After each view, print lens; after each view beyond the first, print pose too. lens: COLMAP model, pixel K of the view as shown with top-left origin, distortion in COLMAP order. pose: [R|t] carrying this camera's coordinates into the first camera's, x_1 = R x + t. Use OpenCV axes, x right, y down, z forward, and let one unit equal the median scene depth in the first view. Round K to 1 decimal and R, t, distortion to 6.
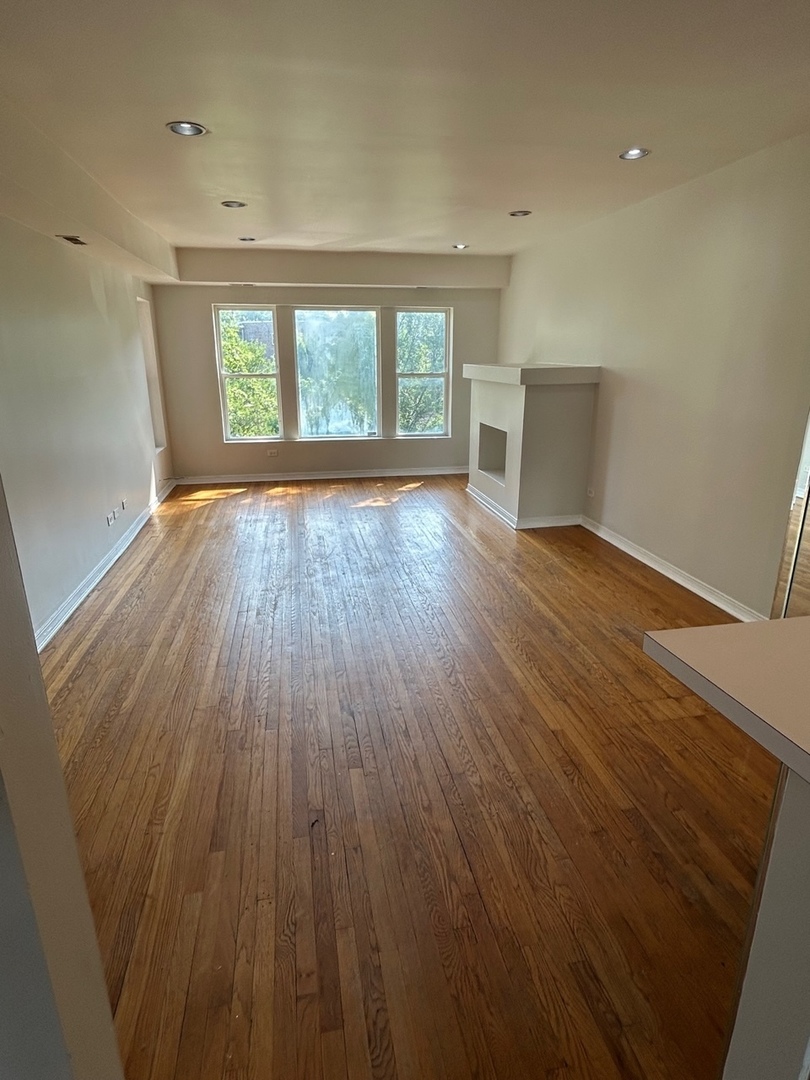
lens RADIAL K [[600.7, 0, 403.5], [0, 600.7, 534.9], [0, 0, 1]] dist [0.000341, -0.002493]
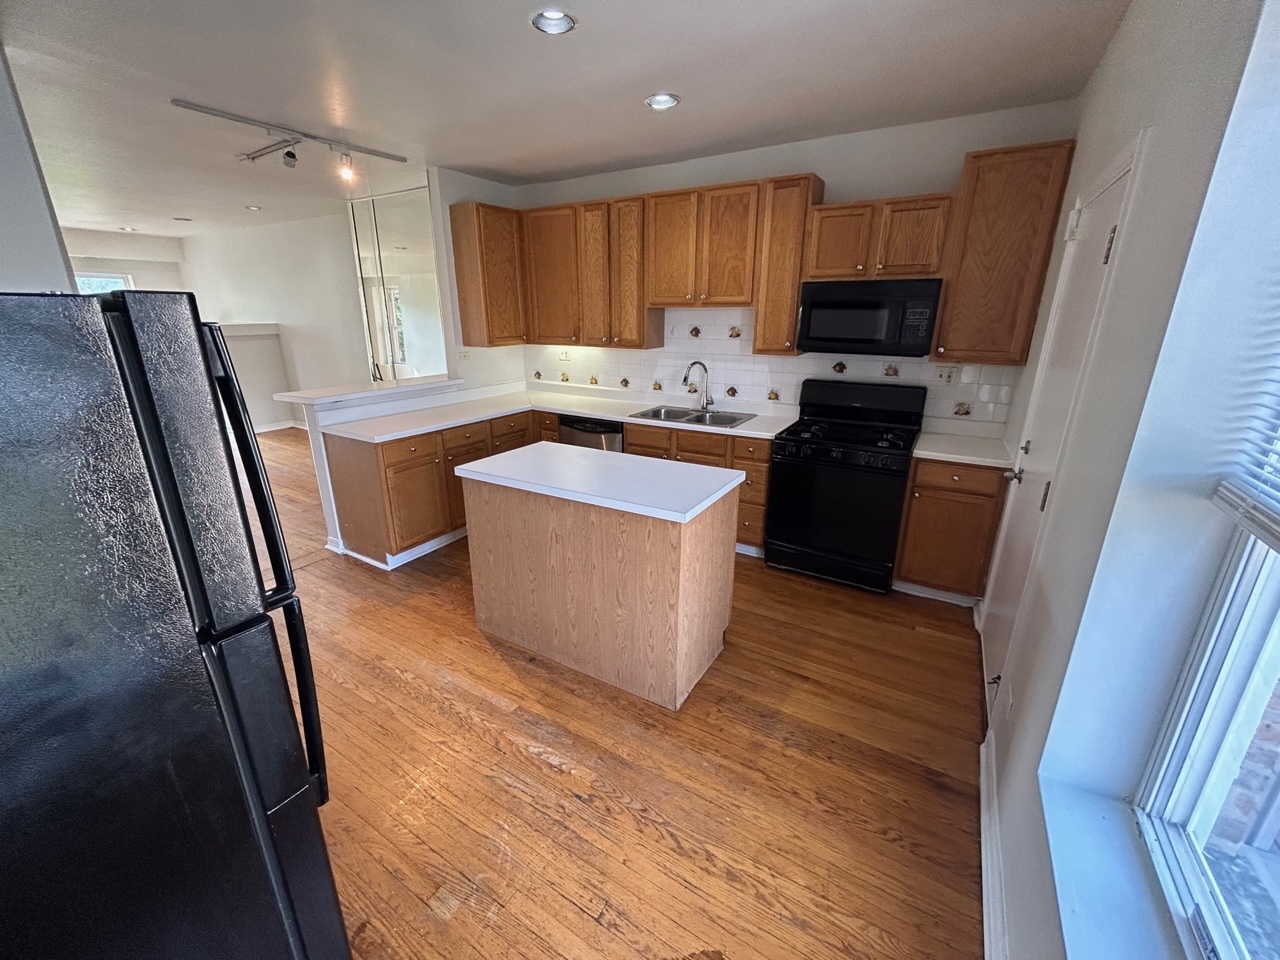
lens RADIAL K [[517.2, 0, 632.1], [0, 517.2, 480.2], [0, 0, 1]] dist [-0.002661, 0.000870]
pose [[0.670277, -0.221703, 0.708220, -0.072754], [0.208011, 0.972204, 0.107474, 0.125263], [-0.712362, 0.075280, 0.697763, -0.429896]]
